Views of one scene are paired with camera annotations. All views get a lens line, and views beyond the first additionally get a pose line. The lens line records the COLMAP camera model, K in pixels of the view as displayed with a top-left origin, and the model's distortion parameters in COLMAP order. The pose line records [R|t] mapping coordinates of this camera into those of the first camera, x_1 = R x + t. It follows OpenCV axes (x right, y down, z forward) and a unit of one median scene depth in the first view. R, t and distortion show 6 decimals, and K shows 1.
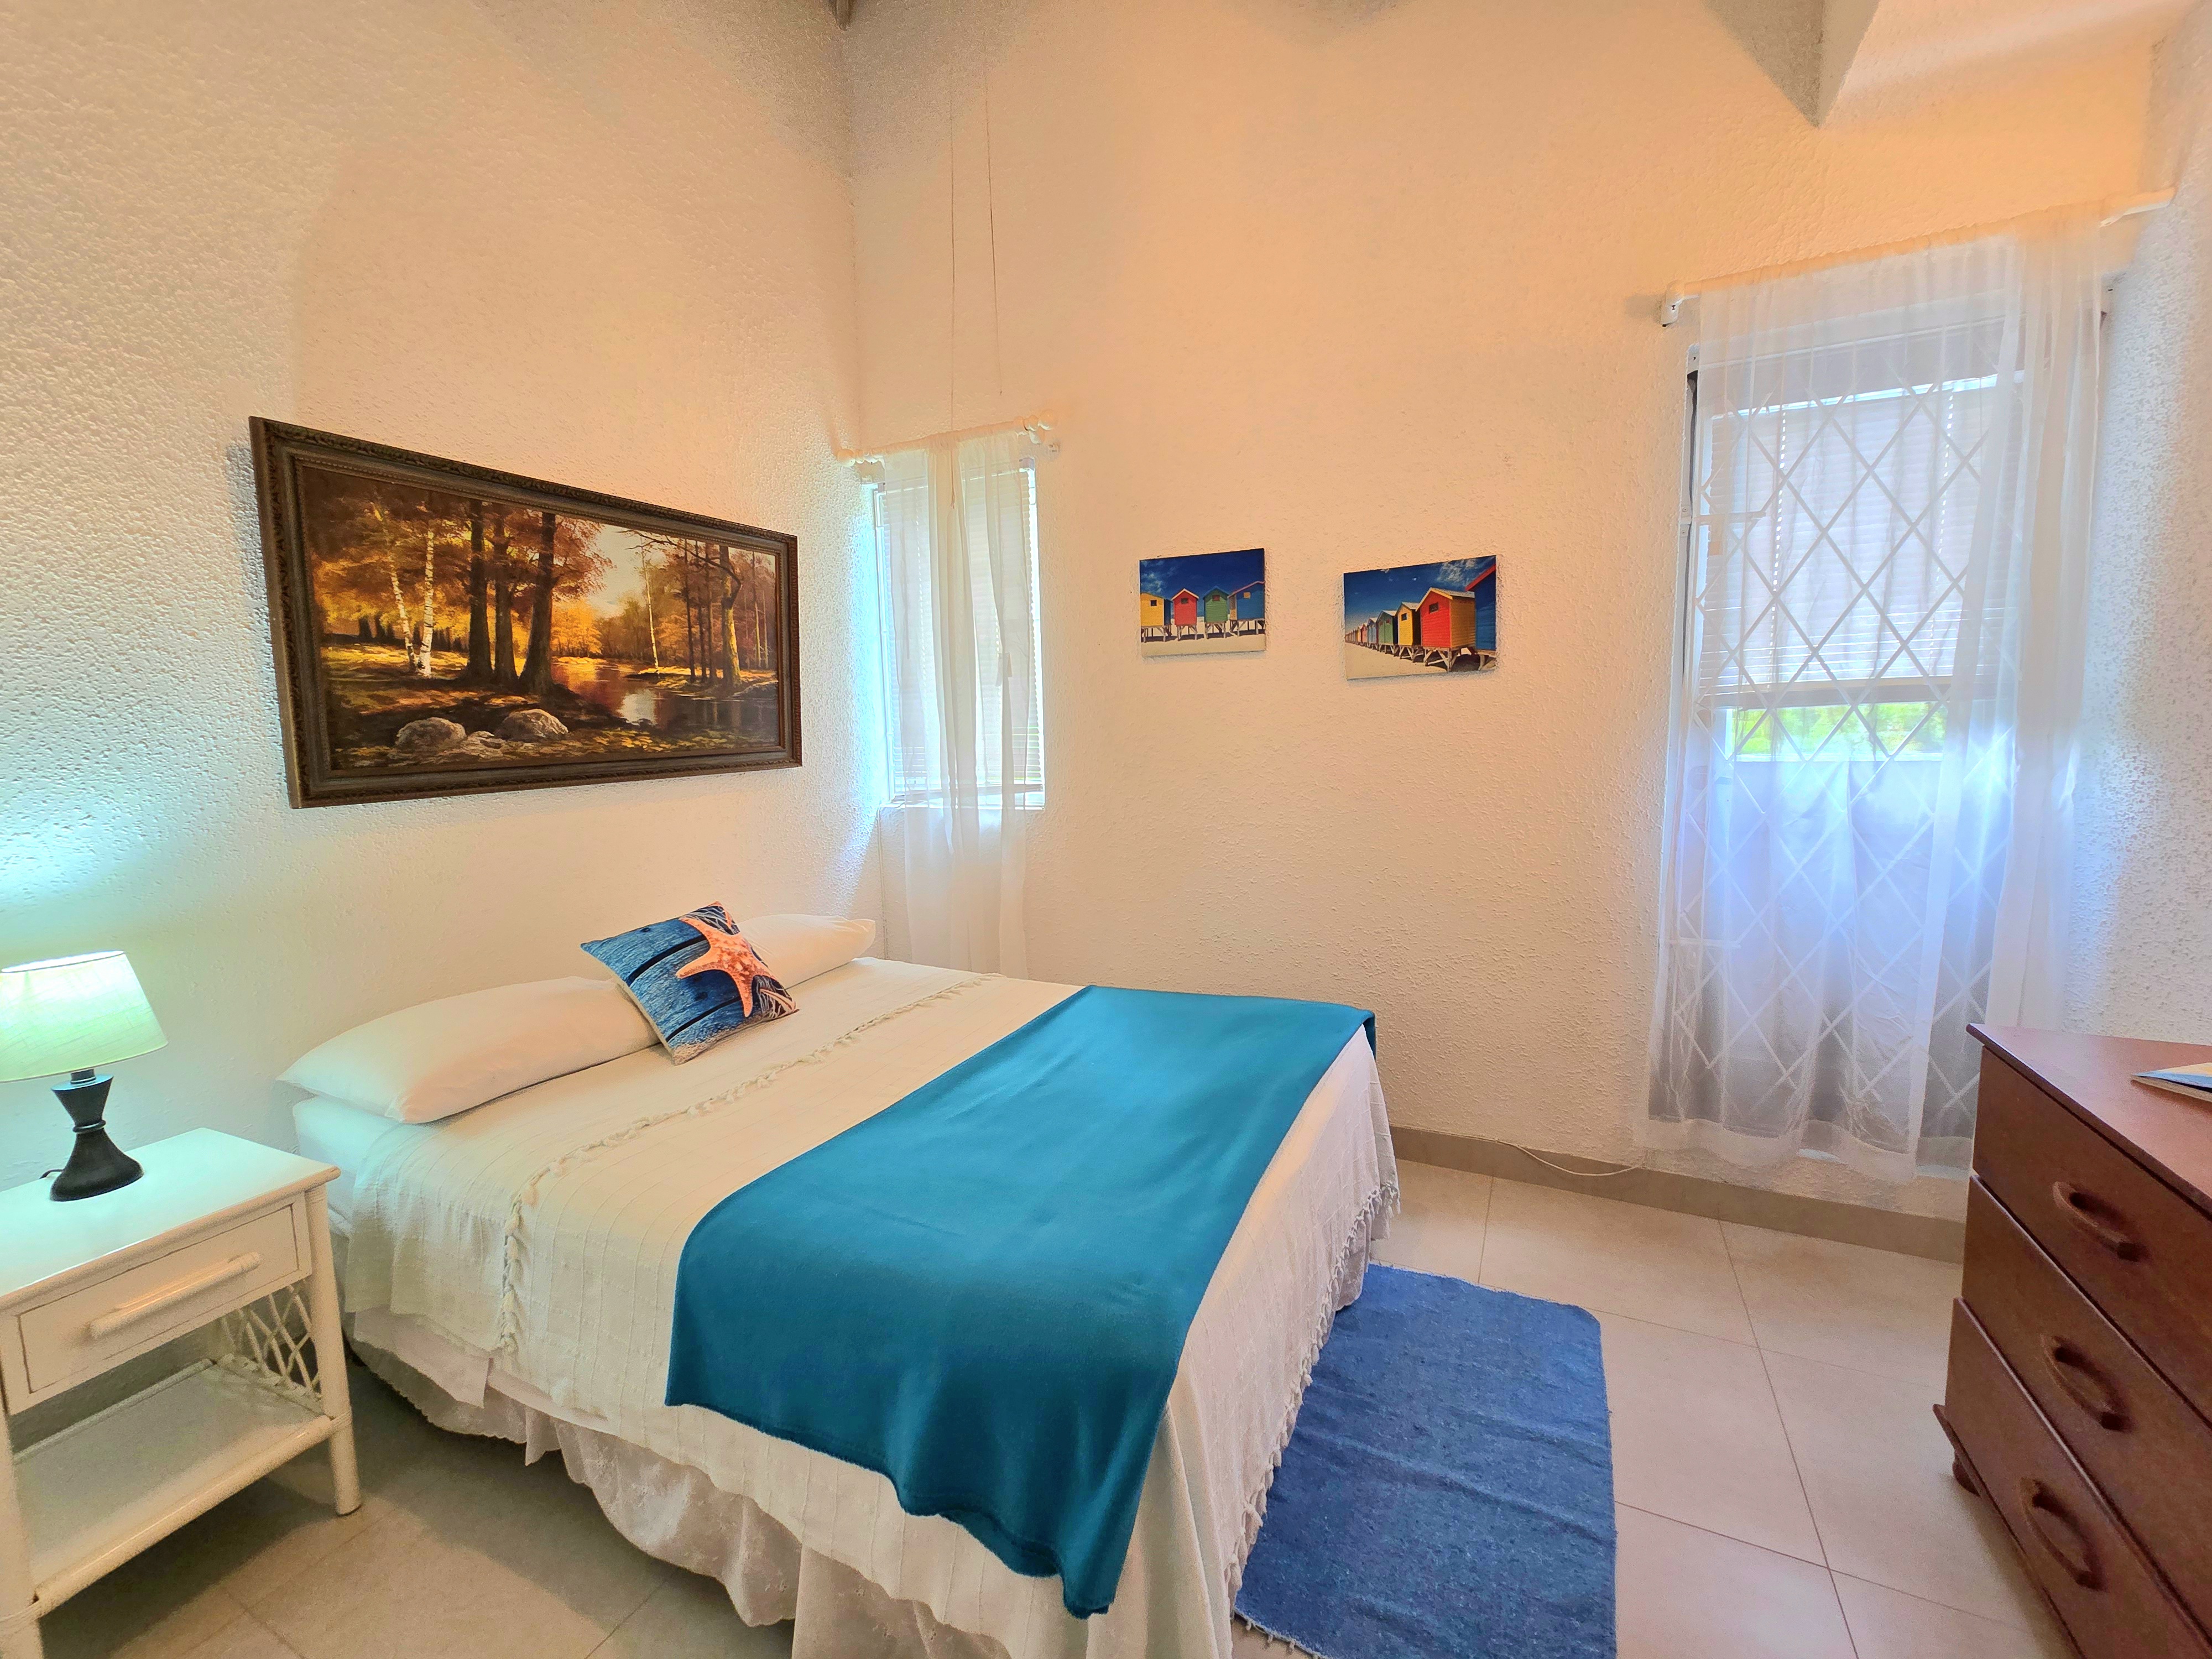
lens RADIAL K [[899.5, 0, 1109.4], [0, 899.5, 825.7], [0, 0, 1]] dist [-0.004657, -0.000916]
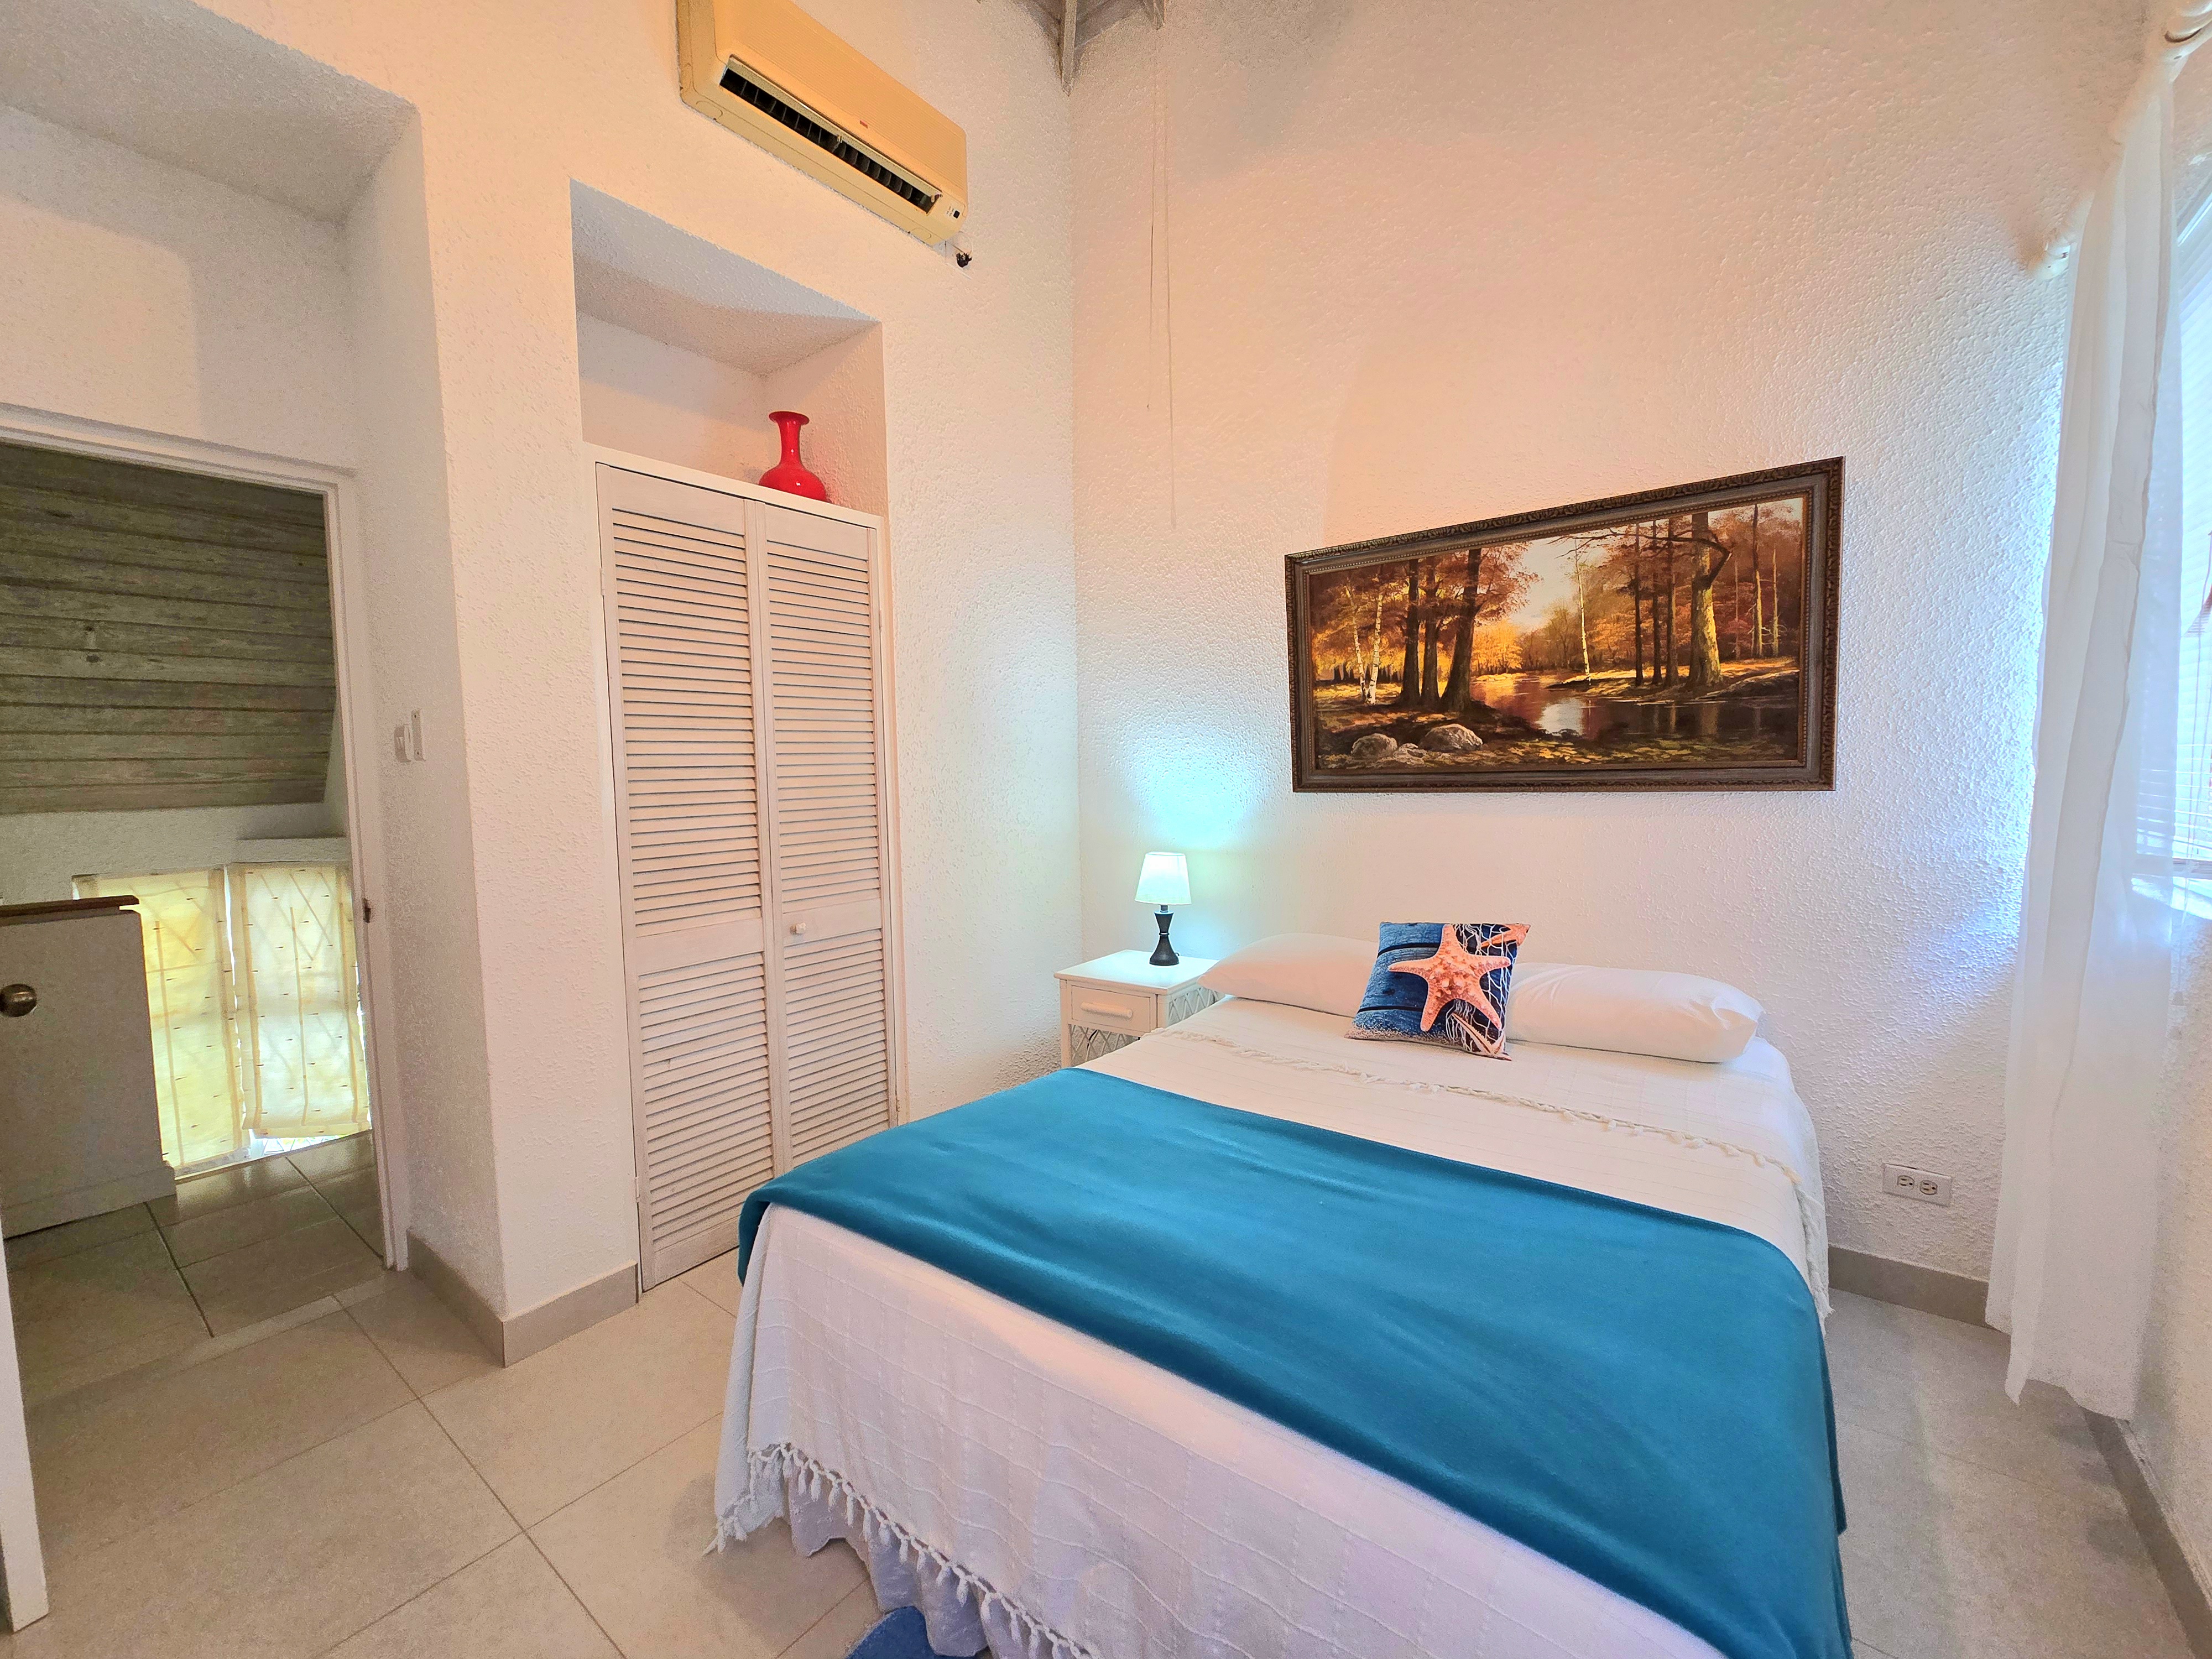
lens RADIAL K [[899.5, 0, 1104.8], [0, 899.5, 826.4], [0, 0, 1]] dist [-0.004657, -0.000916]
pose [[-0.203718, 0.091836, -0.974713, 0.600454], [-0.090787, 0.989529, 0.112207, -0.088589], [0.974811, 0.111350, -0.193247, 0.802839]]
